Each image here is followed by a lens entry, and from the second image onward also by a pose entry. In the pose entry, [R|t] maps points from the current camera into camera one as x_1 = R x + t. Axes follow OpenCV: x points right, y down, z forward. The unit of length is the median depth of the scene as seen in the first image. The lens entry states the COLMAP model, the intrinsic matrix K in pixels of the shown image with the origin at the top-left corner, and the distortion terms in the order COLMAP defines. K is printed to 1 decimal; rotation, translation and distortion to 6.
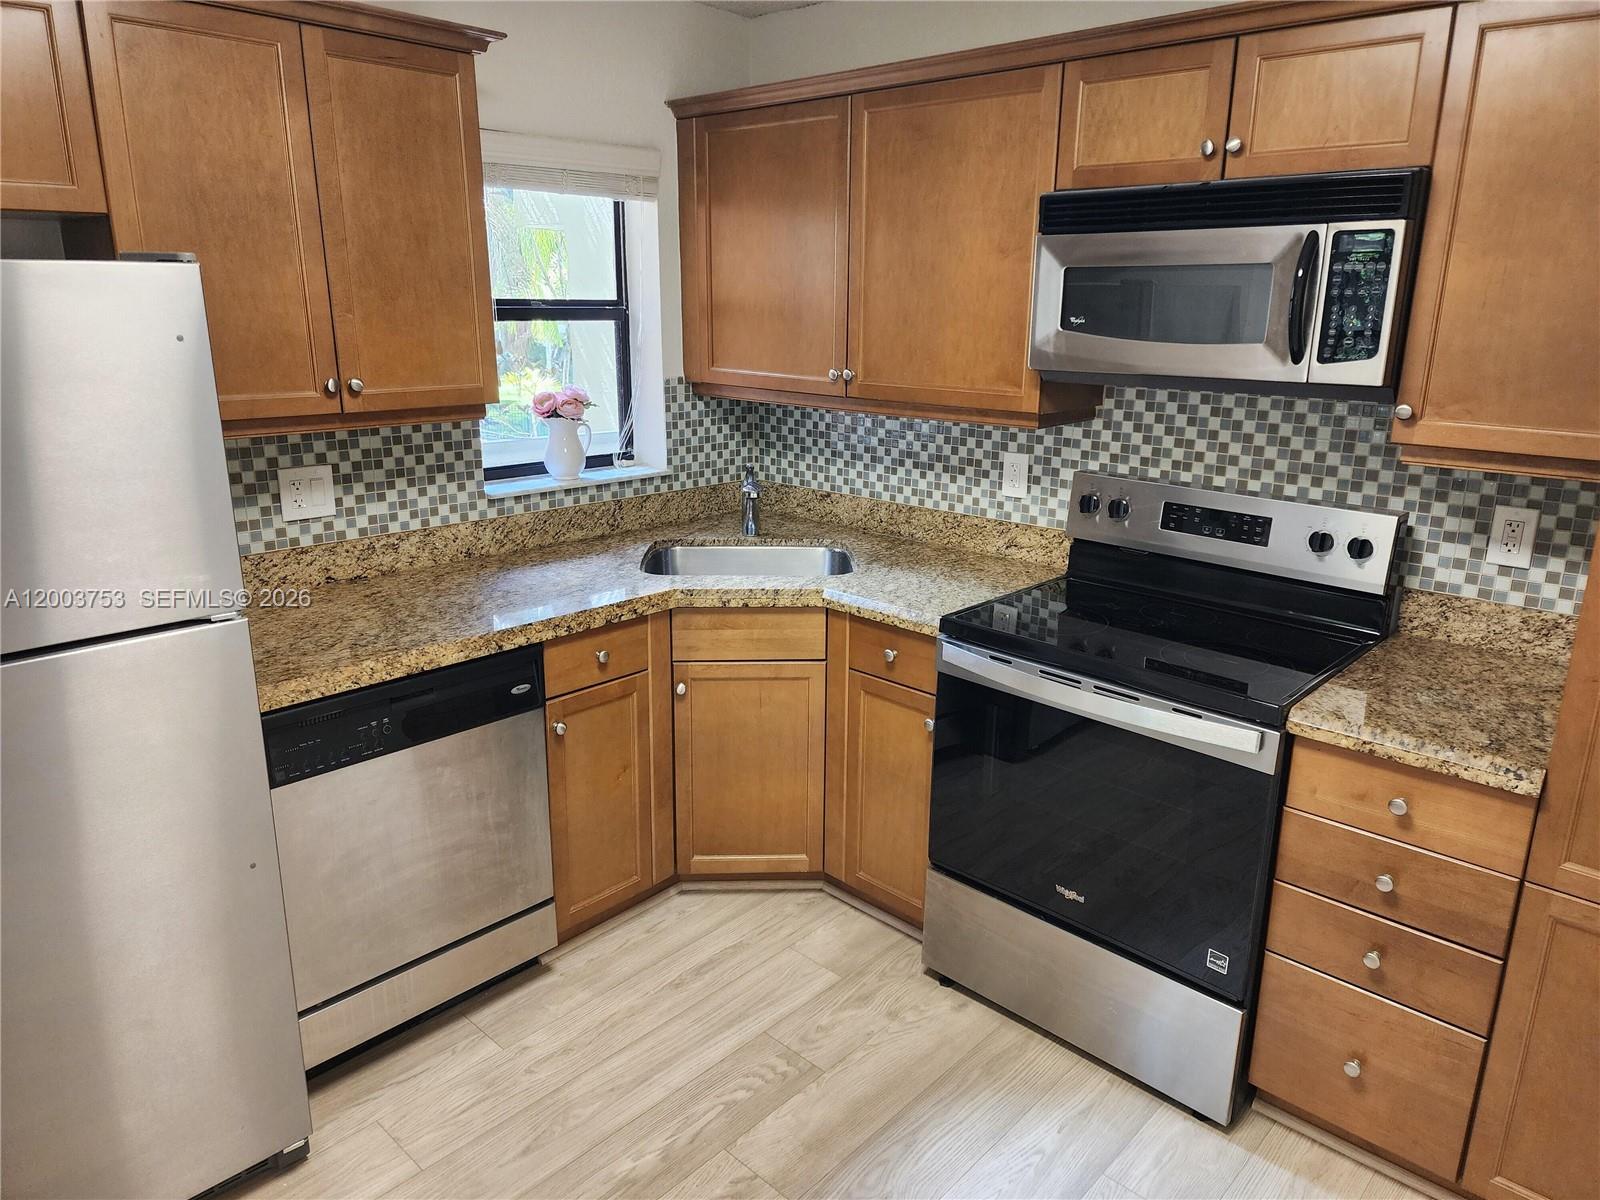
lens RADIAL K [[1070.6, 0, 797.4], [0, 1070.6, 609.5], [0, 0, 1]] dist [0.089328, -0.079617]
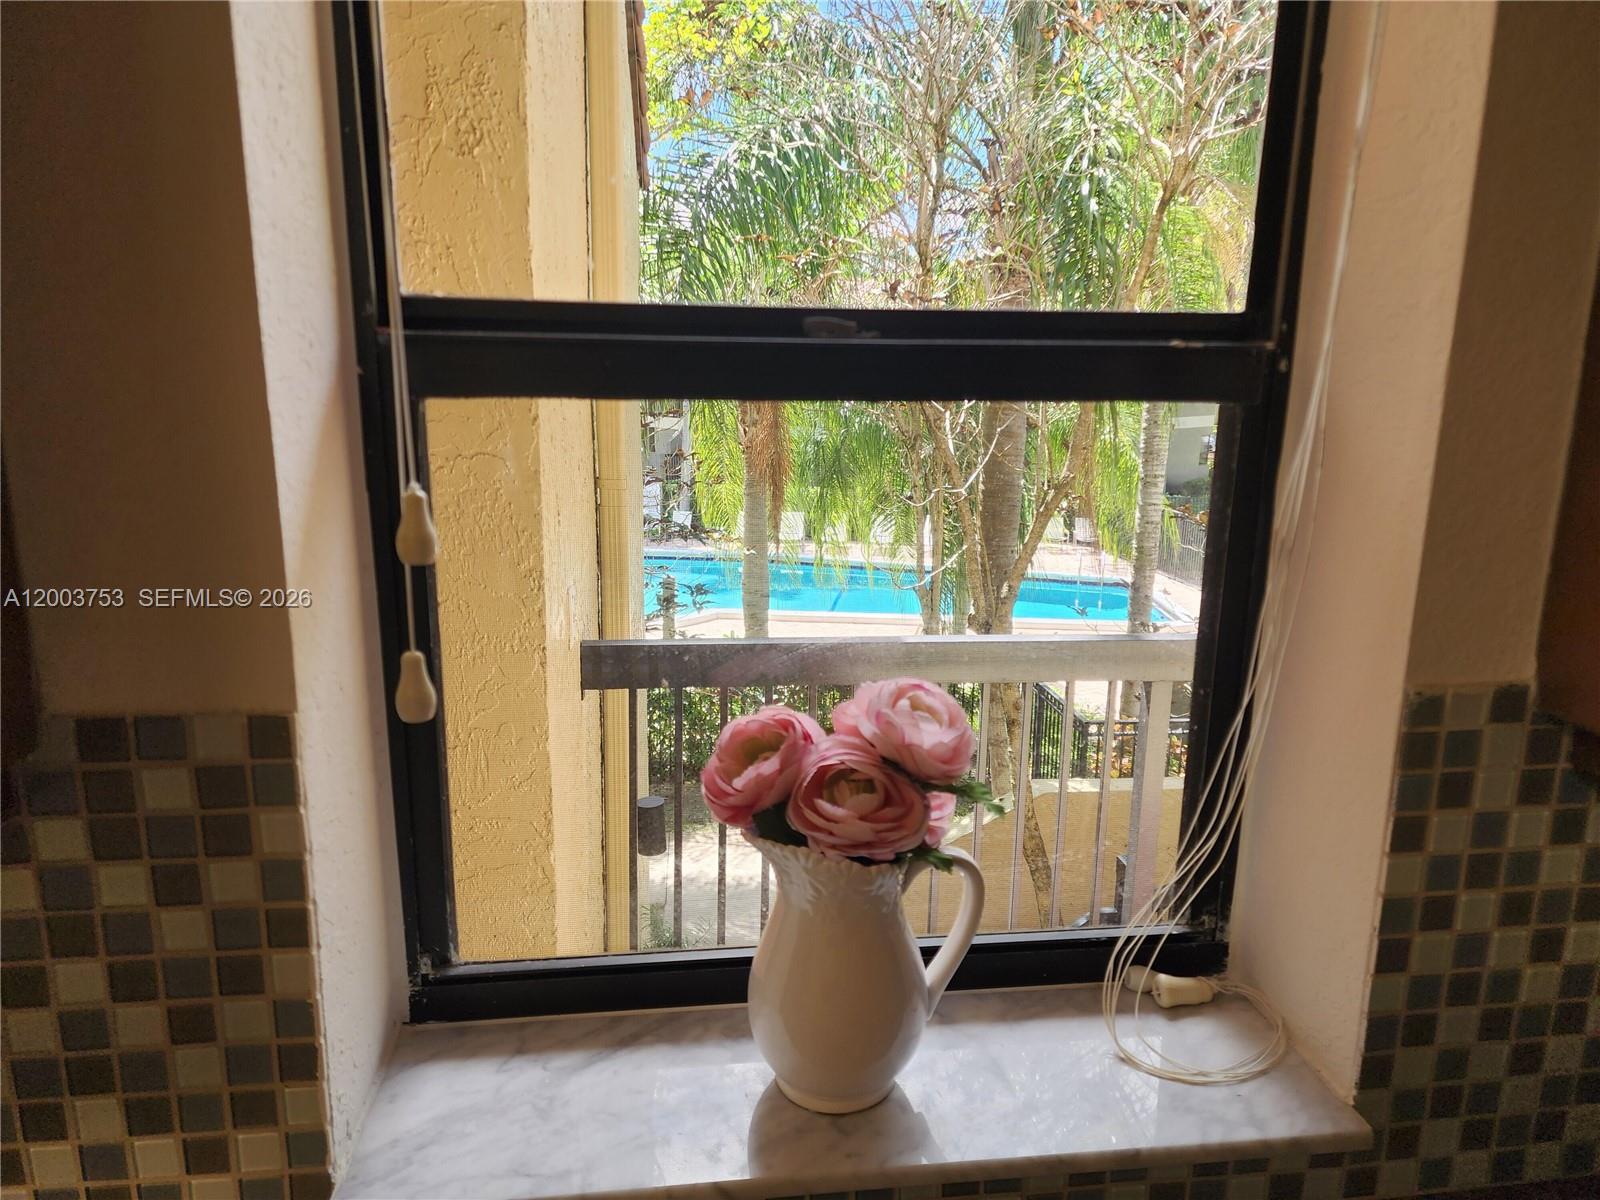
lens RADIAL K [[1094.2, 0, 799.9], [0, 1094.2, 601.8], [0, 0, 1]] dist [0.066146, -0.065664]
pose [[0.762473, 0.143732, -0.630853, -0.075336], [-0.183406, 0.983035, 0.002300, -0.191333], [0.620481, 0.113948, 0.775899, 0.697247]]
